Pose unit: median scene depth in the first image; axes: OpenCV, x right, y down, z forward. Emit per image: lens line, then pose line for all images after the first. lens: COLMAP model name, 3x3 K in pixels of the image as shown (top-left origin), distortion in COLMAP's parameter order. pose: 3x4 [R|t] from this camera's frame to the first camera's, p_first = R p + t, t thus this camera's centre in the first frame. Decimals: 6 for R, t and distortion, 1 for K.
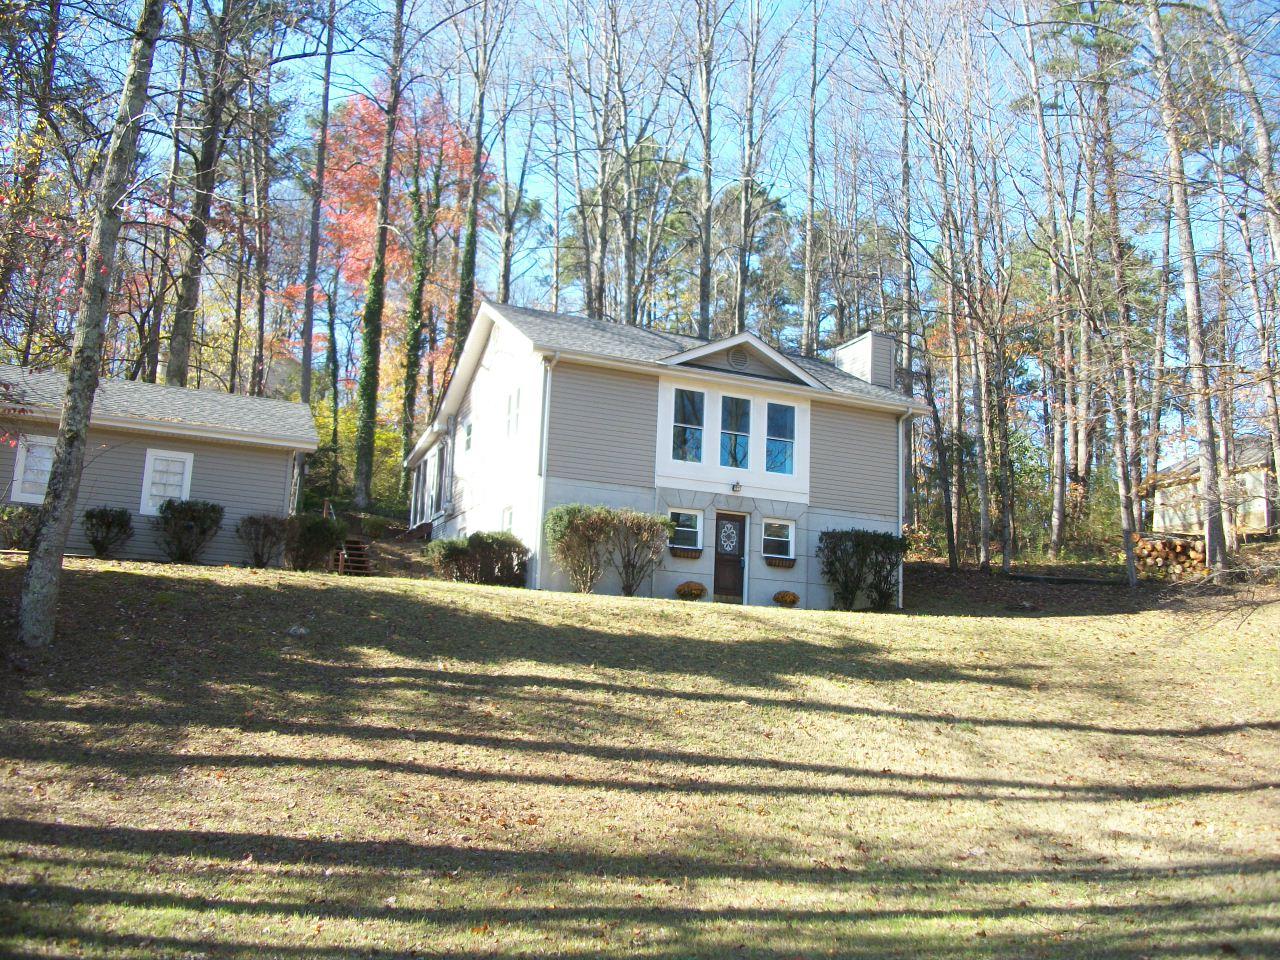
lens RADIAL K [[1253.2, 0, 640.0], [0, 1253.2, 480.0], [0, 0, 1]] dist [-0.136881, 0.032246]
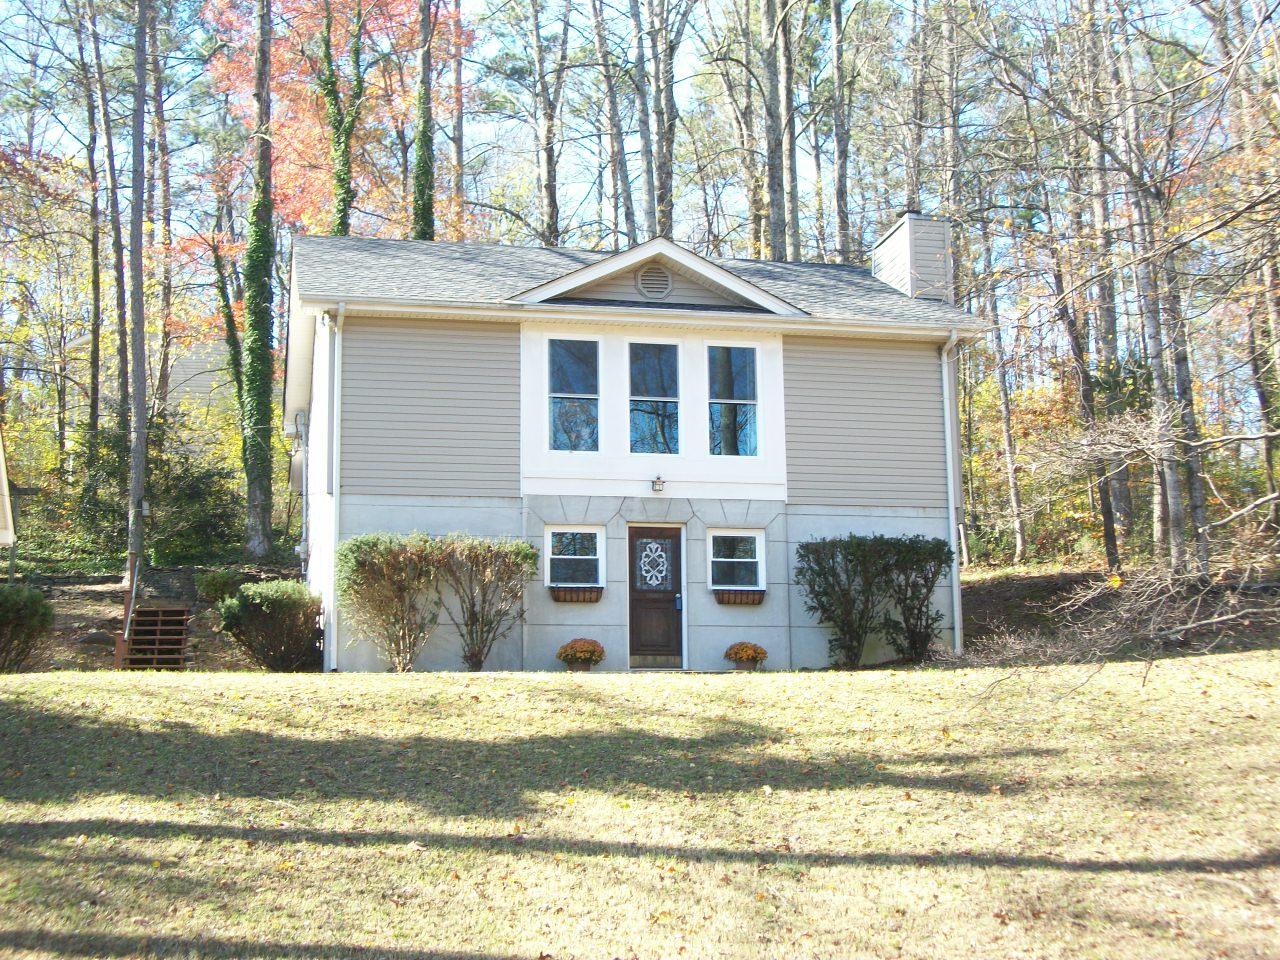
lens RADIAL K [[1887.0, 0, 638.8], [0, 1887.0, 383.2], [0, 0, 1]] dist [0.021171, -0.173479]
pose [[0.979975, -0.096582, -0.174131, 0.239047], [0.087631, 0.994440, -0.058400, 0.009844], [0.178803, 0.041971, 0.982989, 0.057671]]
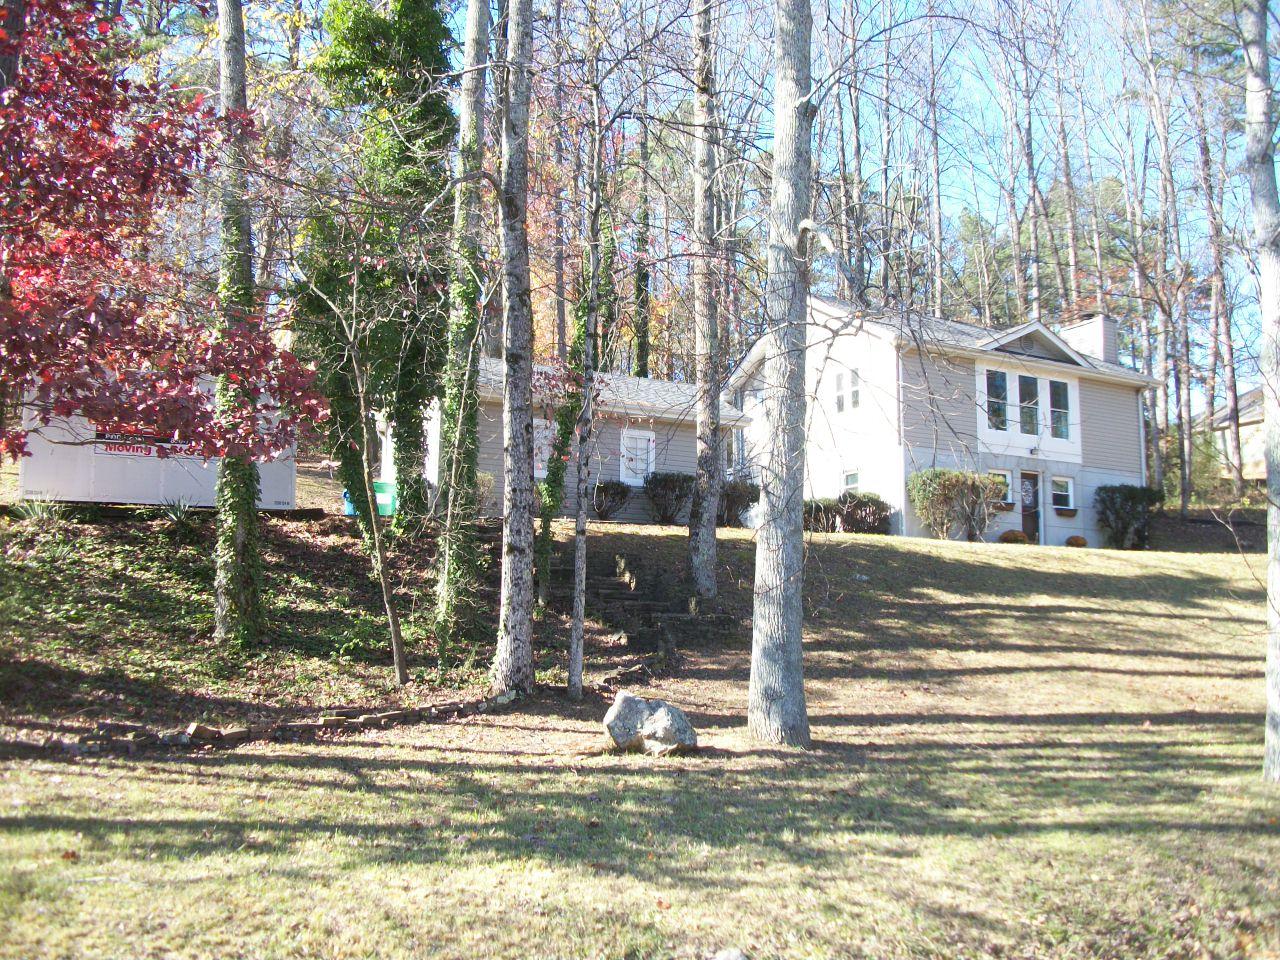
lens RADIAL K [[1253.2, 0, 640.0], [0, 1253.2, 480.0], [0, 0, 1]] dist [-0.136881, 0.032246]
pose [[0.997085, -0.015765, 0.074656, -0.393121], [0.012339, 0.998859, 0.046134, -0.026002], [-0.075298, -0.045078, 0.996142, -0.164800]]
